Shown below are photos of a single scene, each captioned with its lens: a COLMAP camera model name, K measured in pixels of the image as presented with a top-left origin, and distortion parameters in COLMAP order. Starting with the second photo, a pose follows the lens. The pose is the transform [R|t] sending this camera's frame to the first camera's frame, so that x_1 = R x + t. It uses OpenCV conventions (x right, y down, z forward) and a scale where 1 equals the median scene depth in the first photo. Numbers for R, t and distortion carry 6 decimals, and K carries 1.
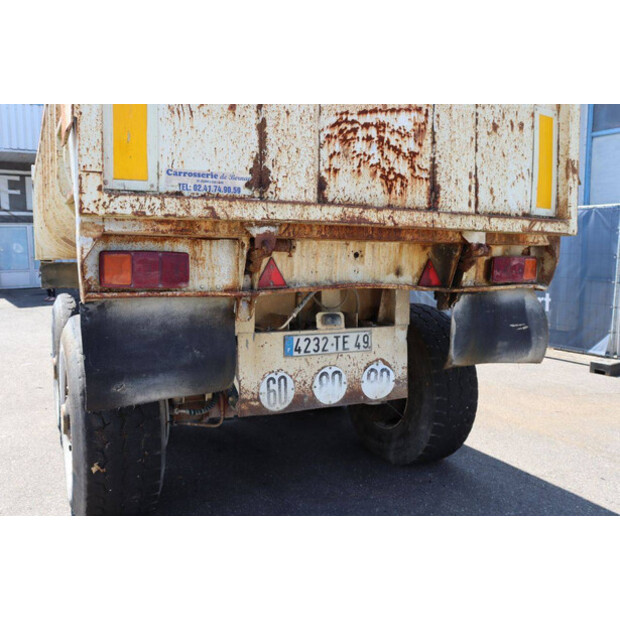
lens RADIAL K [[570.0, 0, 310.9], [0, 570.0, 295.1], [0, 0, 1]] dist [-0.093361, 0.010433]
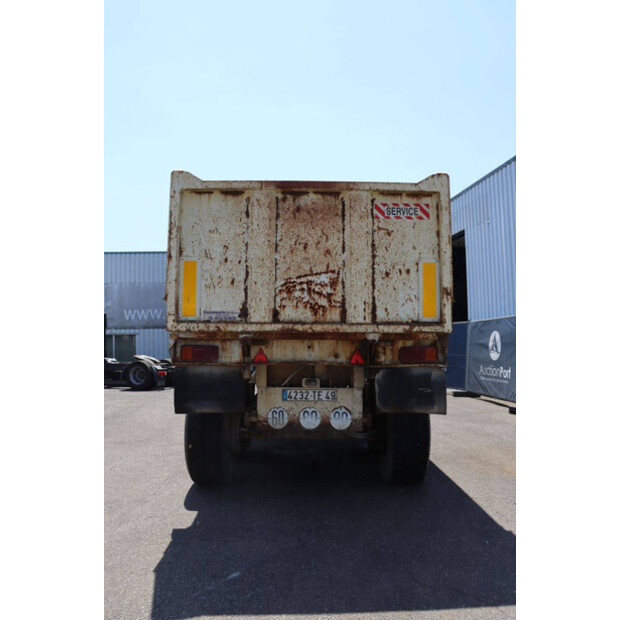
lens RADIAL K [[518.1, 0, 310.1], [0, 518.1, 298.1], [0, 0, 1]] dist [-0.128997, 0.001183]
pose [[0.893705, -0.051149, -0.445730, 0.833843], [-0.027216, 0.985470, -0.167655, 0.057556], [0.447829, 0.161965, 0.879327, -0.543653]]
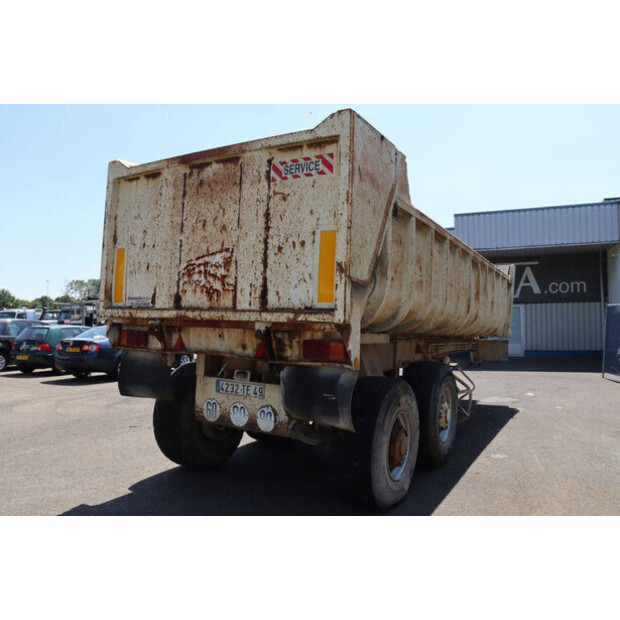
lens RADIAL K [[497.4, 0, 311.1], [0, 497.4, 295.4], [0, 0, 1]] dist [-0.130869, 0.003925]
pose [[0.537649, -0.042800, -0.842082, 1.431434], [-0.077925, 0.991914, -0.100168, -0.059969], [0.839560, 0.119475, 0.529966, 0.401698]]
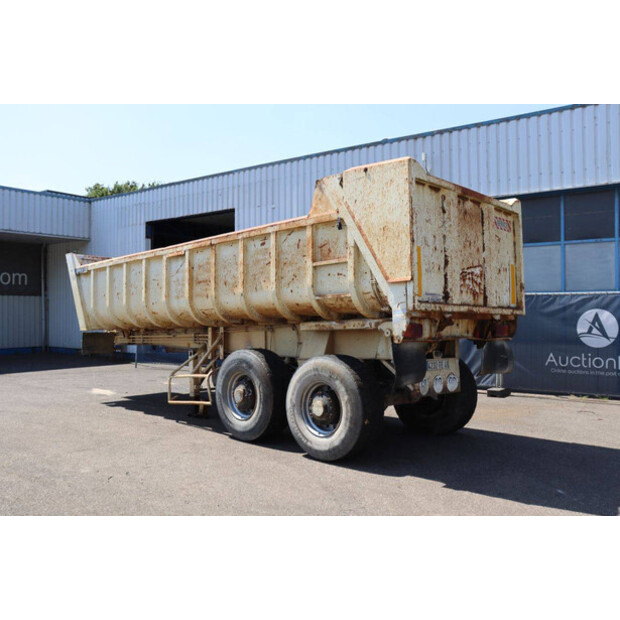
lens RADIAL K [[570.0, 0, 310.9], [0, 570.0, 295.1], [0, 0, 1]] dist [-0.093361, 0.010433]
pose [[0.948507, 0.011153, 0.316559, -1.192537], [0.029321, 0.991998, -0.122804, 0.075352], [-0.315395, 0.125763, 0.940590, -0.998159]]
